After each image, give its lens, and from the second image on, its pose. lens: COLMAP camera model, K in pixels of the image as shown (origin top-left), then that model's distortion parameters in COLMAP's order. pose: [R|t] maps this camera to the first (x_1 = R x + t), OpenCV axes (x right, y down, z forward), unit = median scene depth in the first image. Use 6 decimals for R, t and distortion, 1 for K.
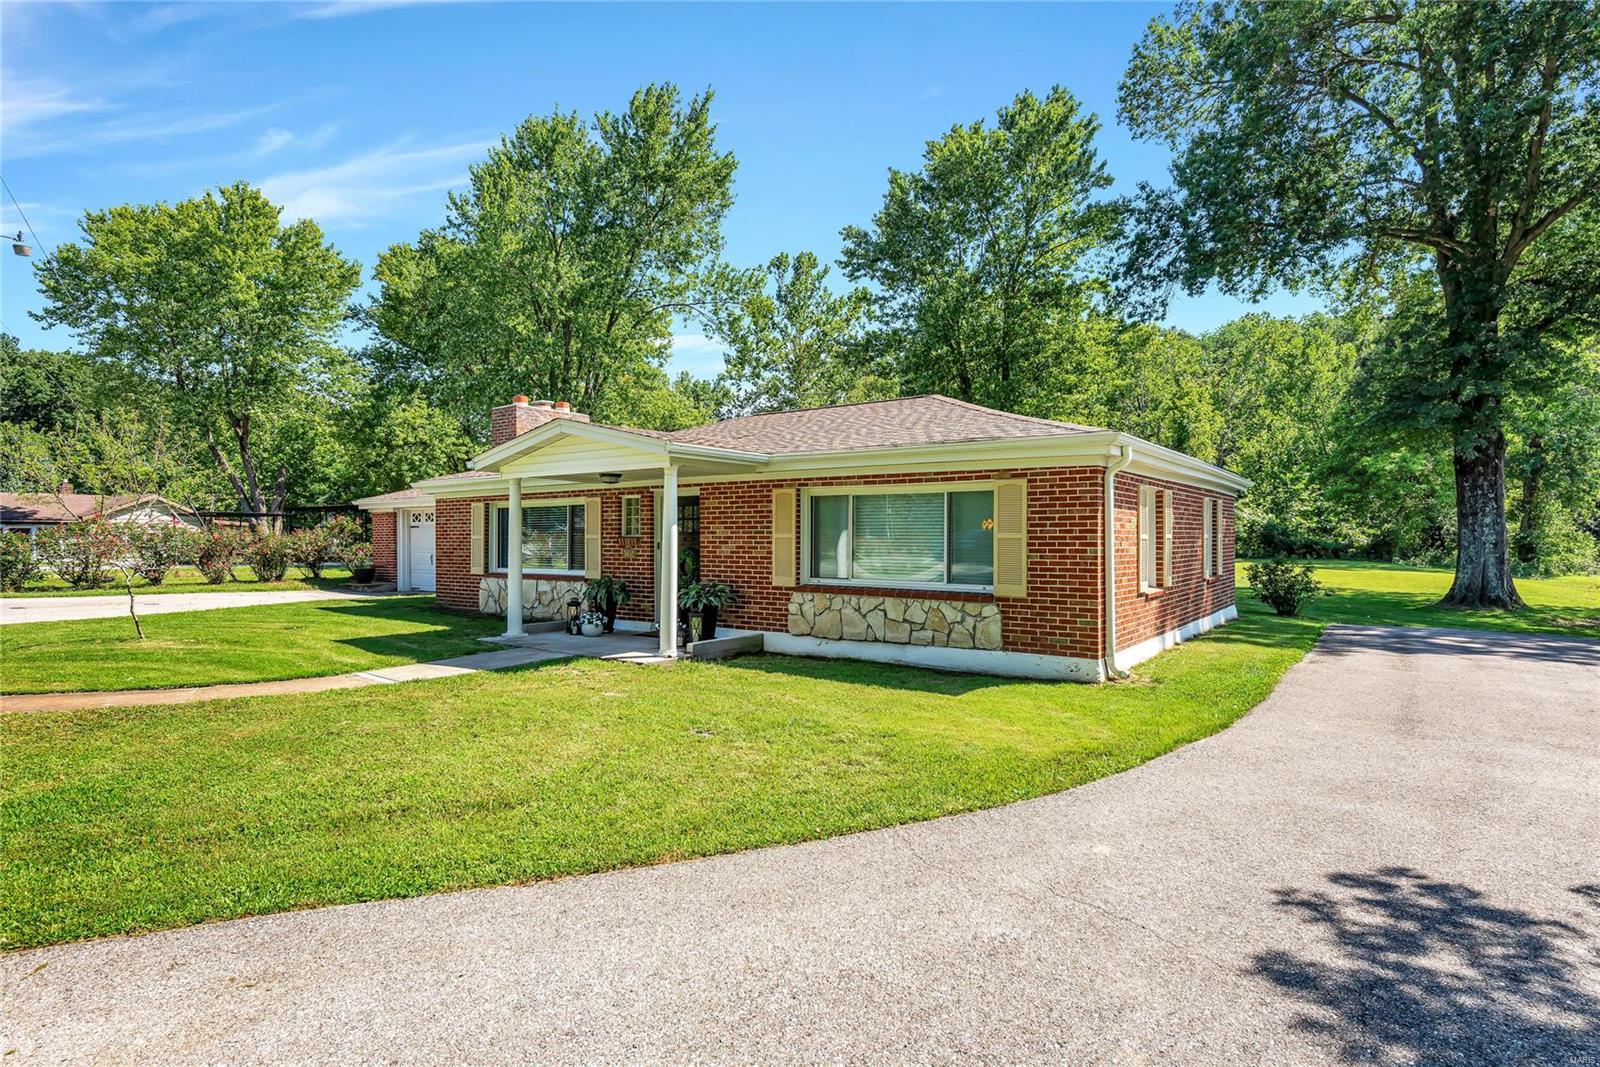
lens RADIAL K [[828.8, 0, 800.0], [0, 828.8, 533.5], [0, 0, 1]] dist [0.022971, -0.000390]
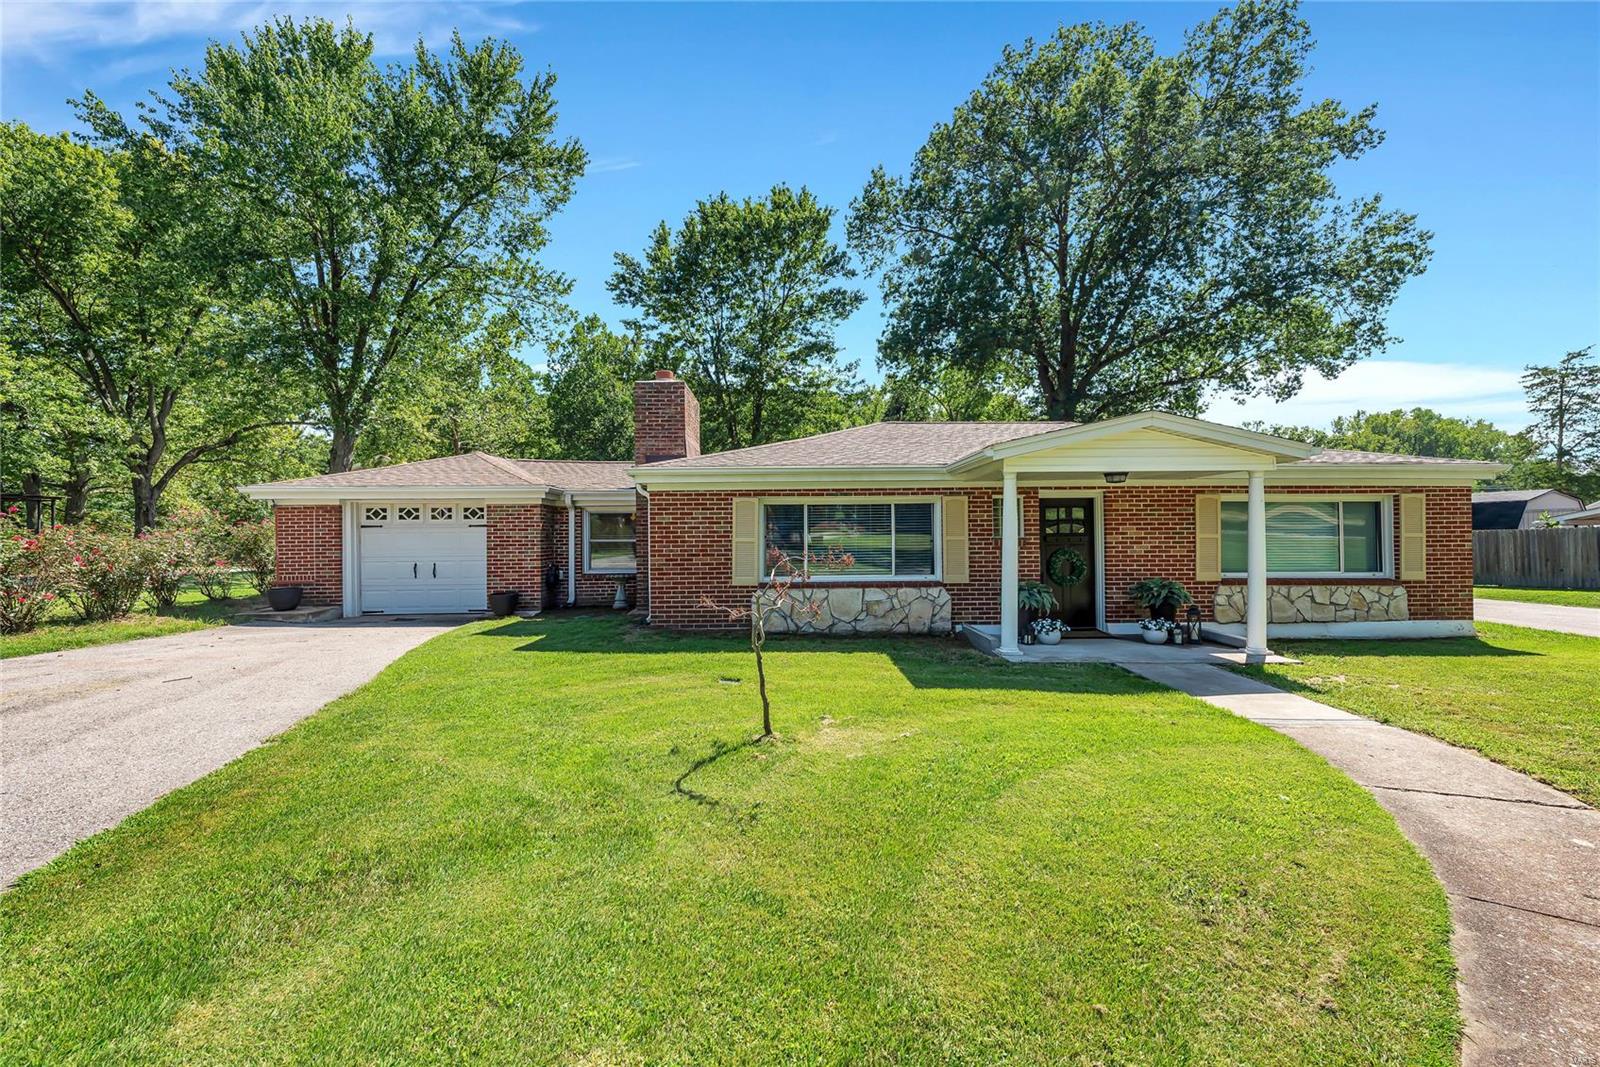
lens RADIAL K [[642.5, 0, 808.6], [0, 642.5, 533.2], [0, 0, 1]] dist [0.017708, -0.000411]
pose [[0.787929, -0.002473, 0.615761, -0.830422], [0.002533, 0.999996, 0.000774, -0.002664], [-0.615761, 0.000950, 0.787932, 0.538169]]
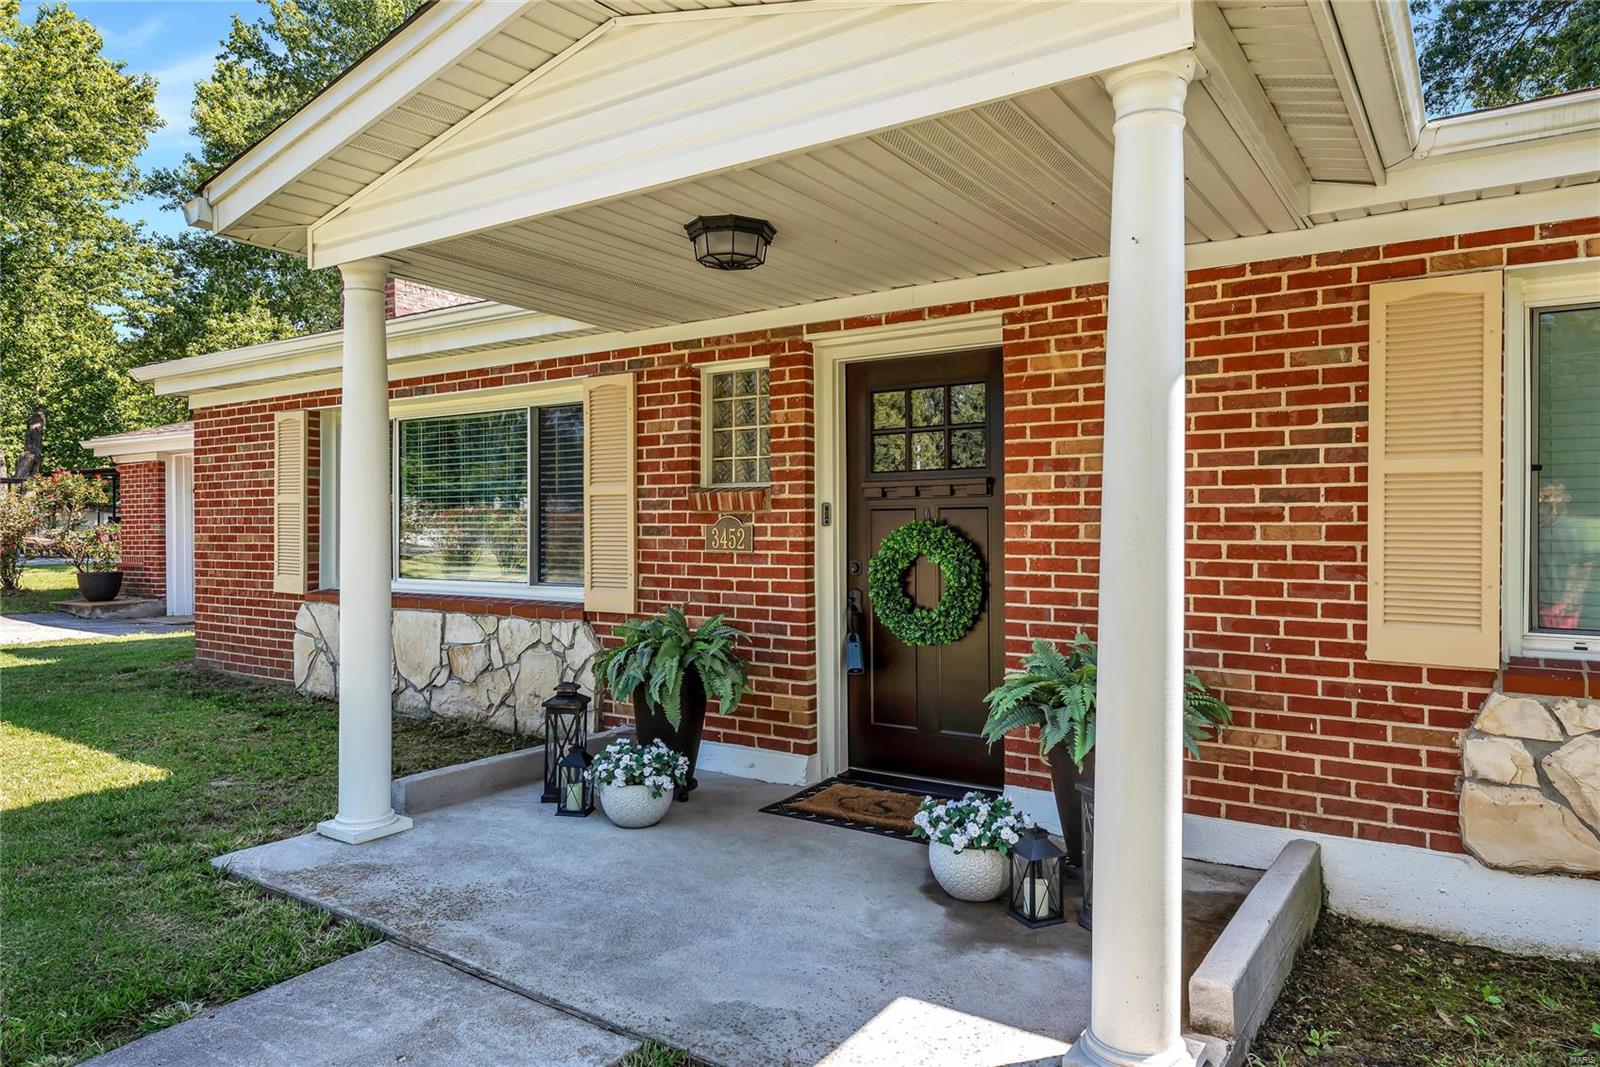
lens RADIAL K [[1017.8, 0, 808.0], [0, 1017.8, 529.7], [0, 0, 1]] dist [0.020007, 0.001322]
pose [[0.999337, -0.000774, 0.036387, -0.184618], [0.000384, 0.999942, 0.010736, 0.015843], [-0.036393, -0.010715, 0.999280, 0.583817]]
